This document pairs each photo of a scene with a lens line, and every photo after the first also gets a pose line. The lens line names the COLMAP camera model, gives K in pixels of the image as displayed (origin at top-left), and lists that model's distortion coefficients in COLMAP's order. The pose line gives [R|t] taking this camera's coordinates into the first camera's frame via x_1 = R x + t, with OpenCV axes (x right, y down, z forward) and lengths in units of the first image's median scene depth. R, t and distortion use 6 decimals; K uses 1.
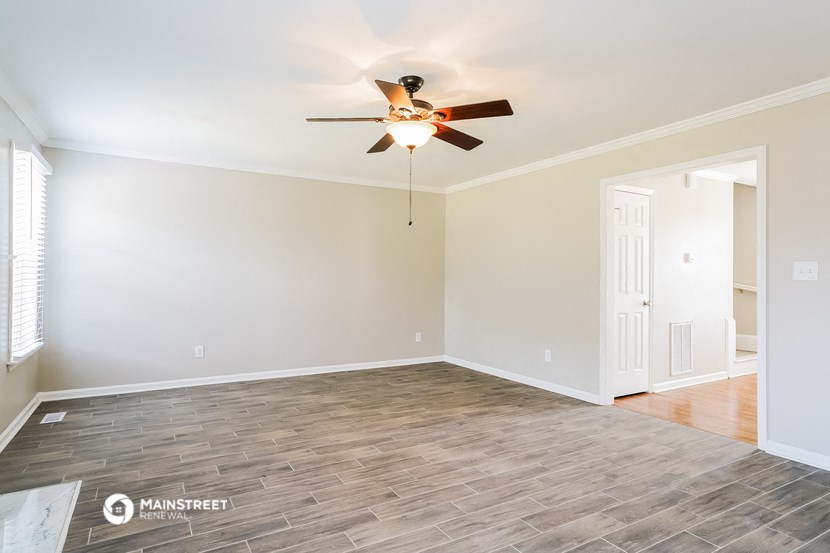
lens RADIAL K [[449.2, 0, 413.0], [0, 449.2, 277.5], [0, 0, 1]] dist [-0.029953, 0.000450]
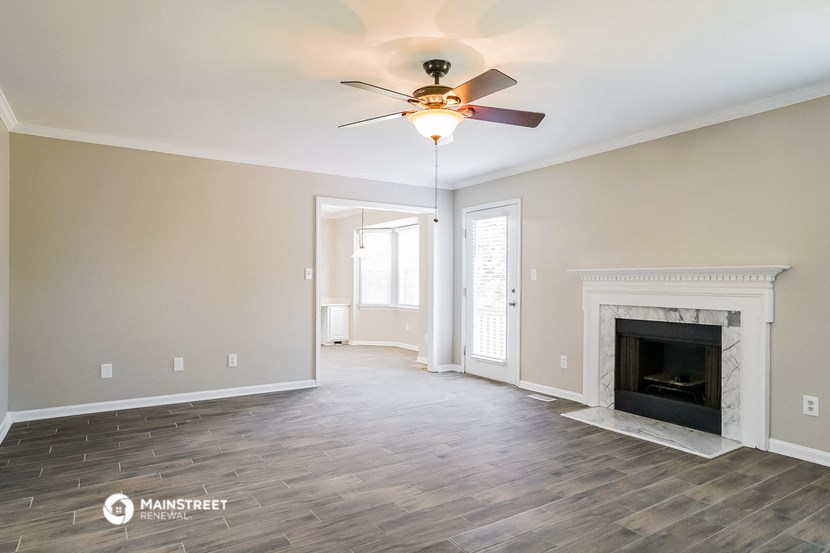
lens RADIAL K [[493.4, 0, 415.4], [0, 493.4, 280.0], [0, 0, 1]] dist [0.000382, 0.000026]
pose [[-0.998785, -0.010483, -0.048146, 0.084324], [-0.009954, 0.999888, -0.011213, 0.012918], [0.048258, -0.010720, -0.998777, 2.053282]]
